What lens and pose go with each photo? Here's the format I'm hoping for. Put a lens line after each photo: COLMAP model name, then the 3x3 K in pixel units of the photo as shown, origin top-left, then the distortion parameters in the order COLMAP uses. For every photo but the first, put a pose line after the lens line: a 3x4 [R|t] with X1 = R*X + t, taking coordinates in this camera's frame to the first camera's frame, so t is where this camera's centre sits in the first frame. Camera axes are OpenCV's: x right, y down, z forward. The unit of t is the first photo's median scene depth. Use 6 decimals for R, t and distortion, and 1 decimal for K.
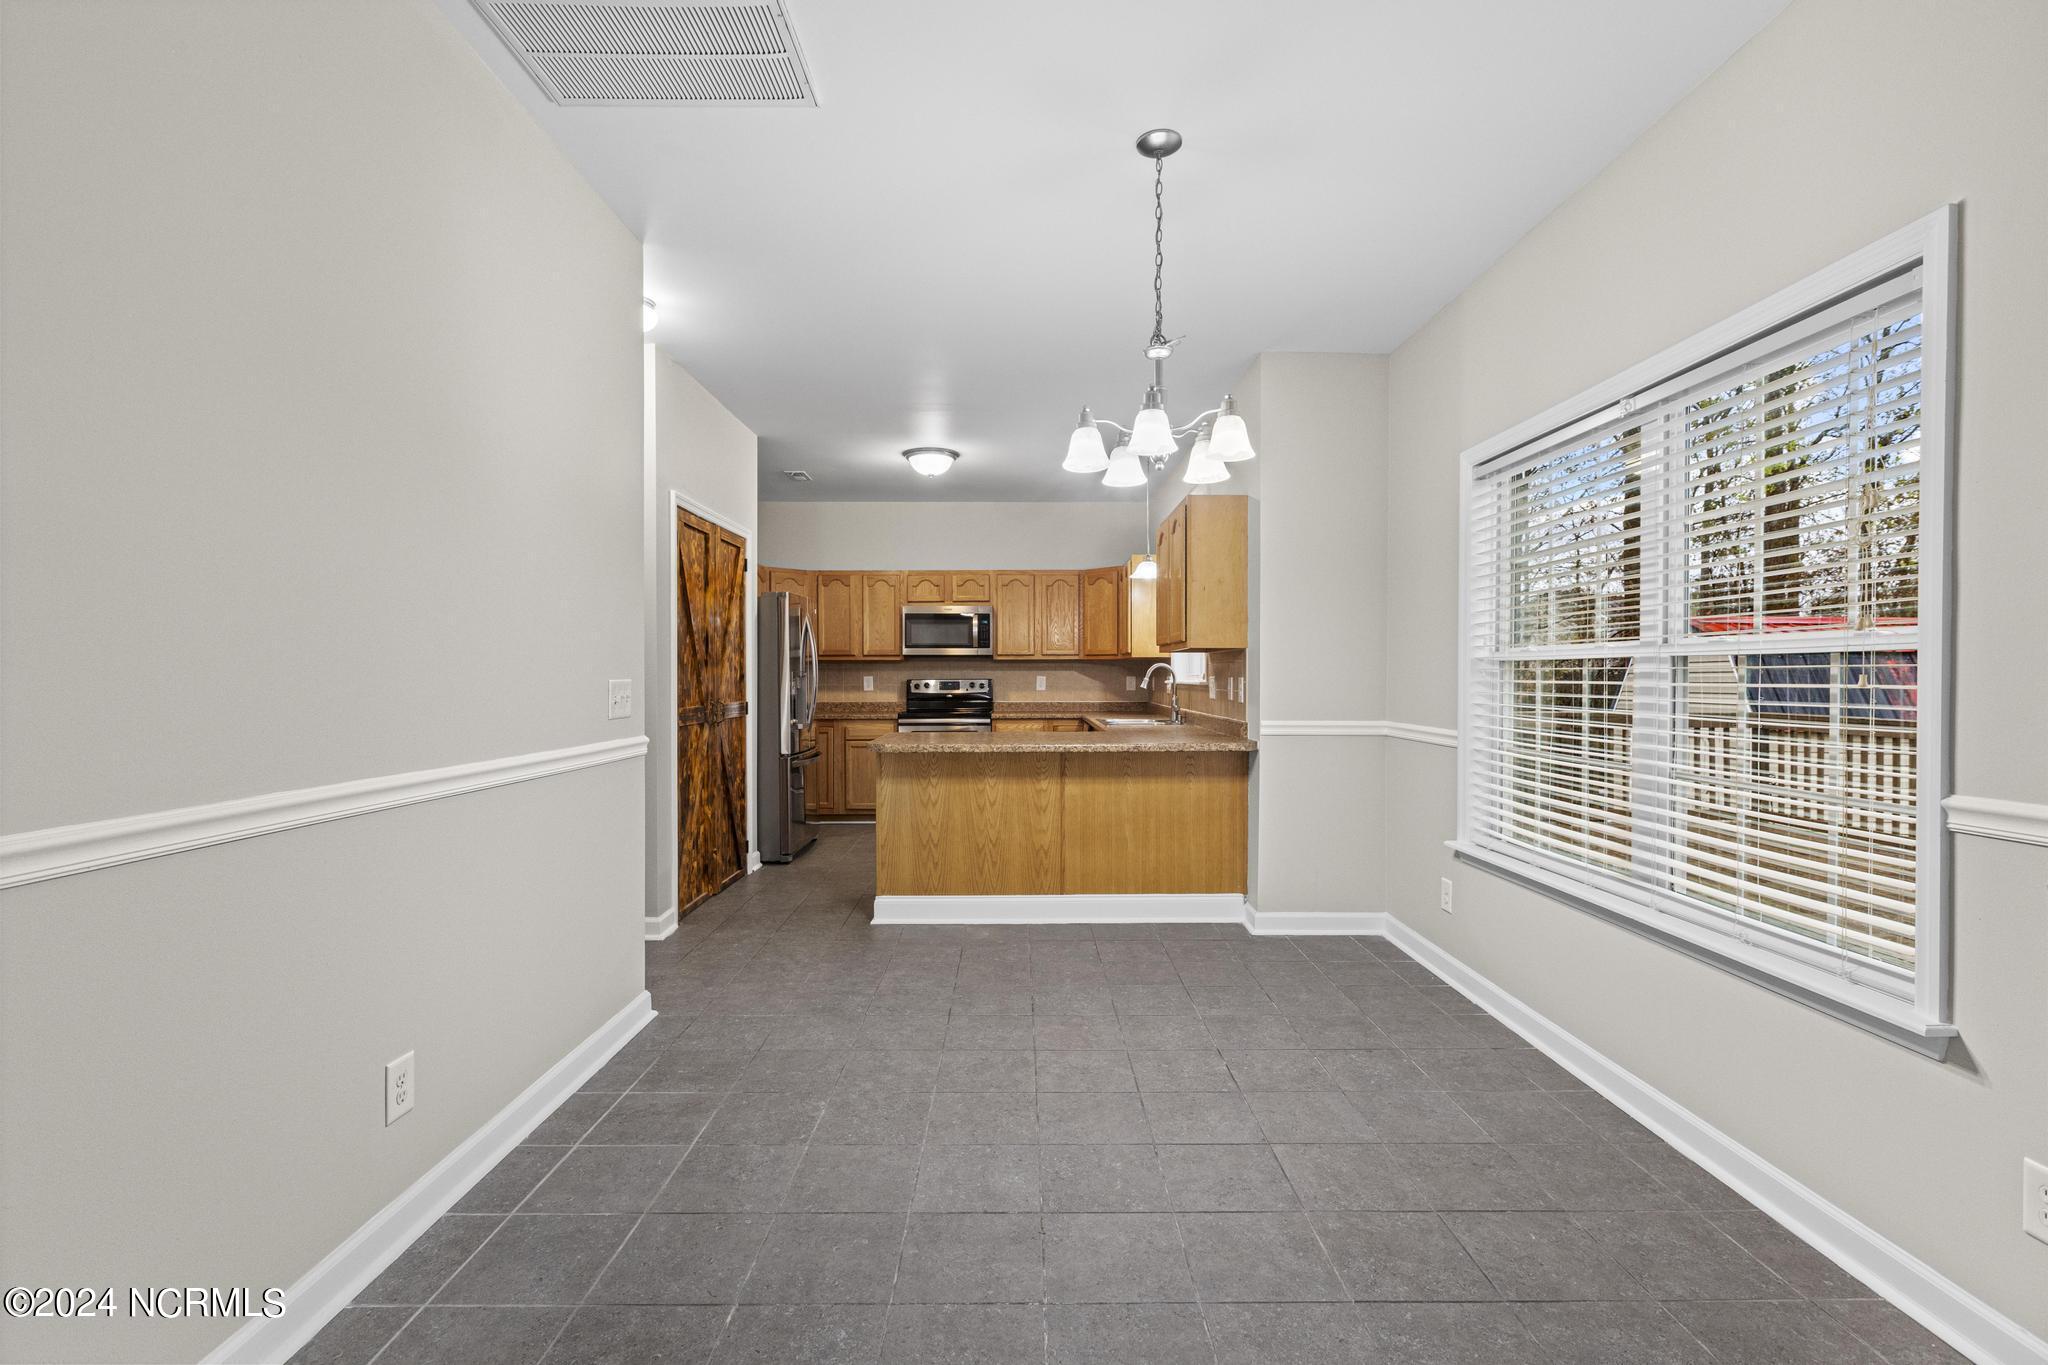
lens RADIAL K [[923.3, 0, 1032.2], [0, 923.3, 687.7], [0, 0, 1]] dist [0.005061, -0.002889]
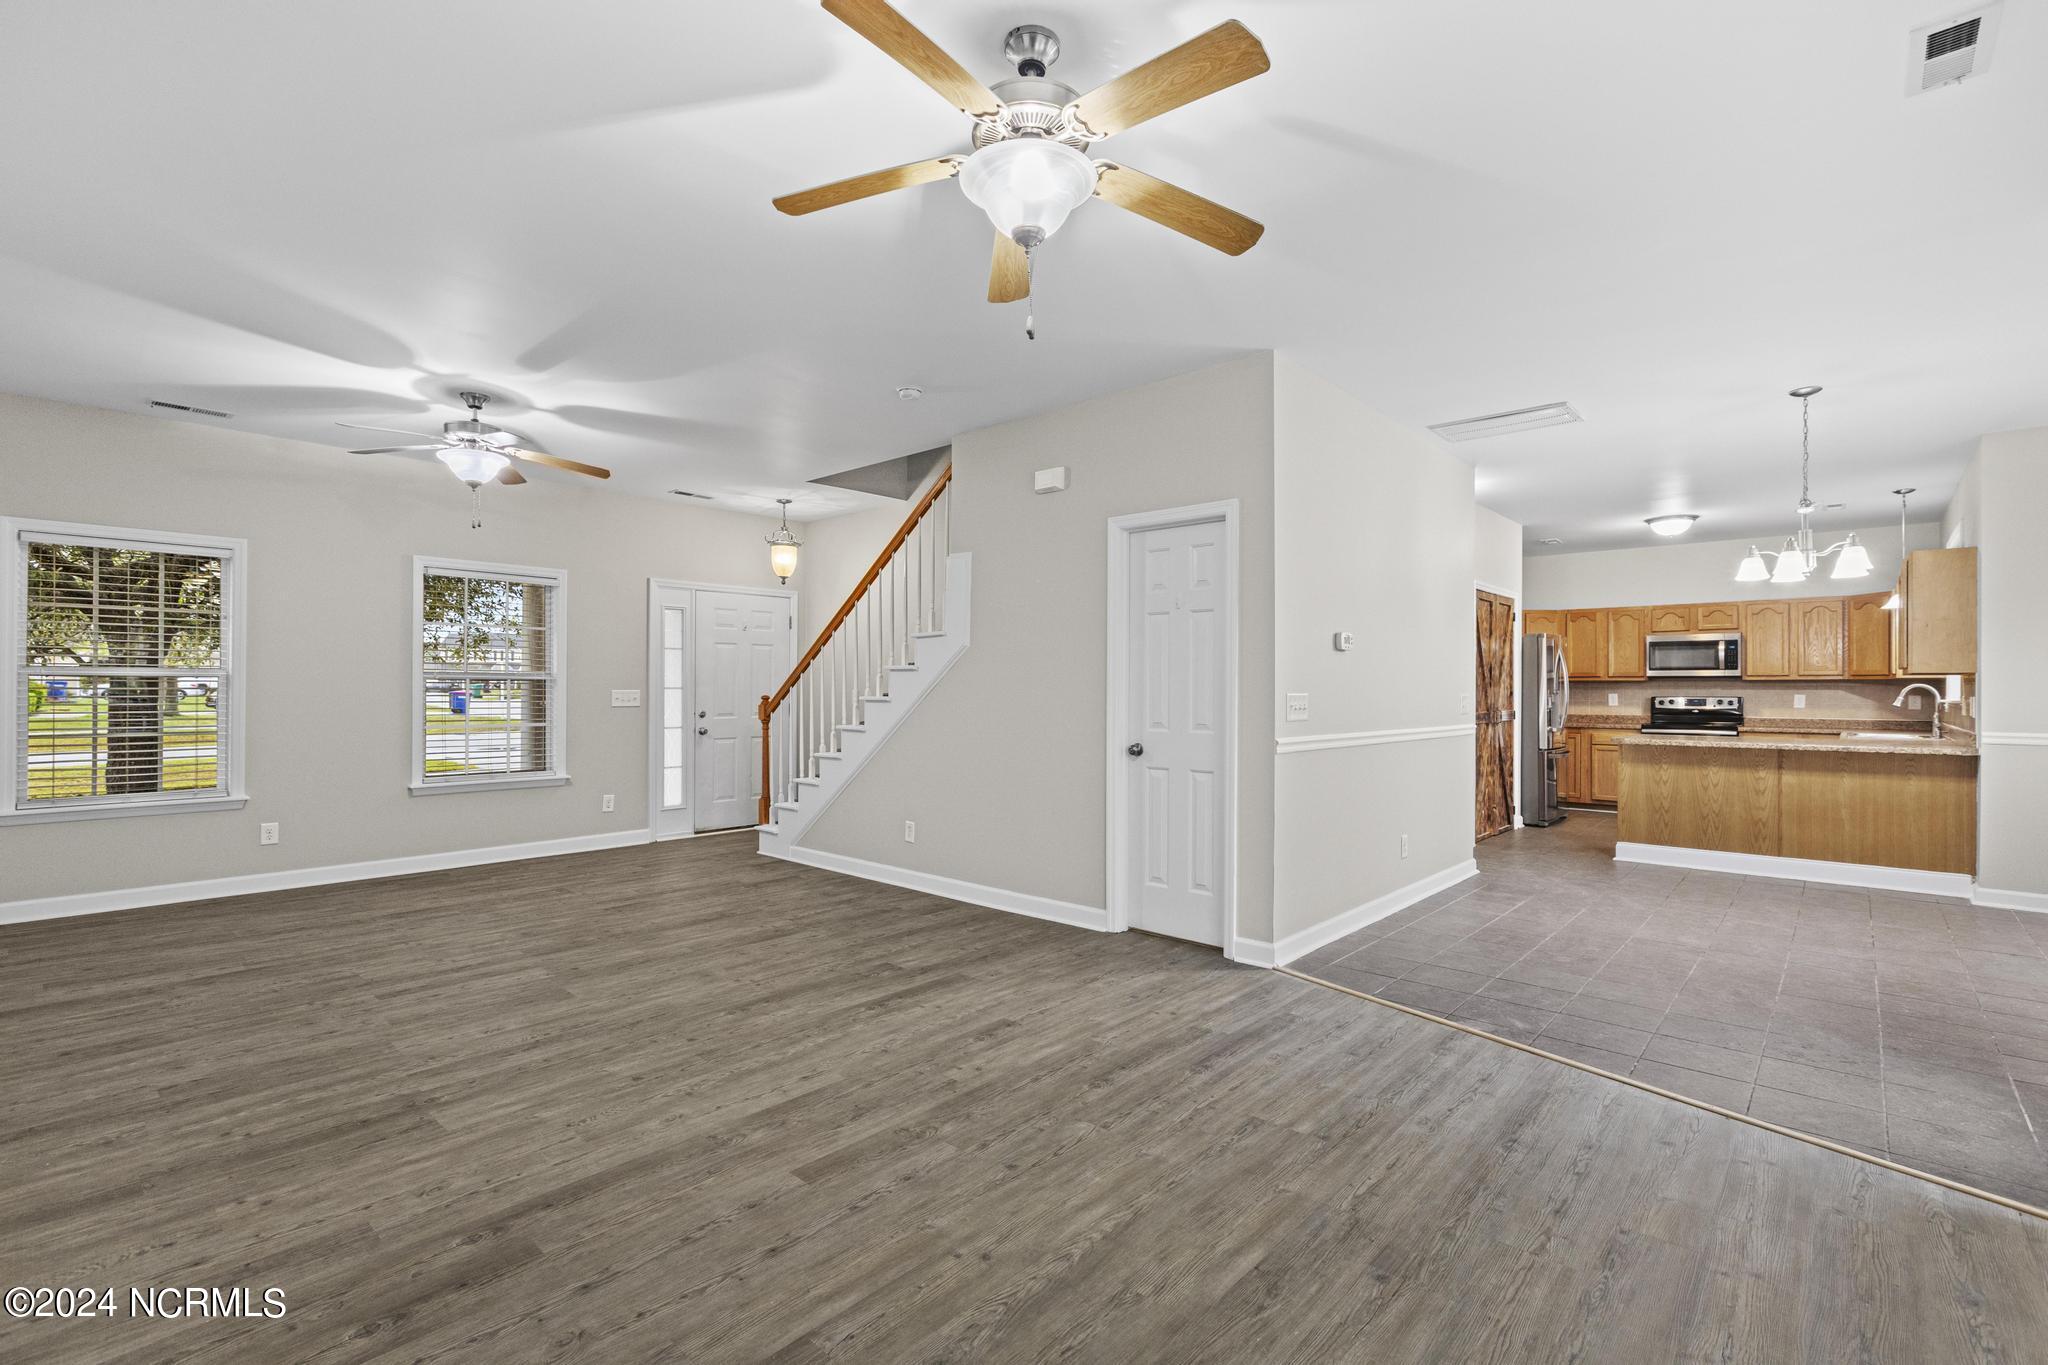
lens RADIAL K [[923.3, 0, 1024.5], [0, 923.3, 686.0], [0, 0, 1]] dist [0.005061, -0.002889]
pose [[0.734982, 0.001270, -0.678085, 0.134259], [-0.014601, 0.999796, -0.013954, 0.009762], [0.677929, 0.020156, 0.734851, -0.721252]]
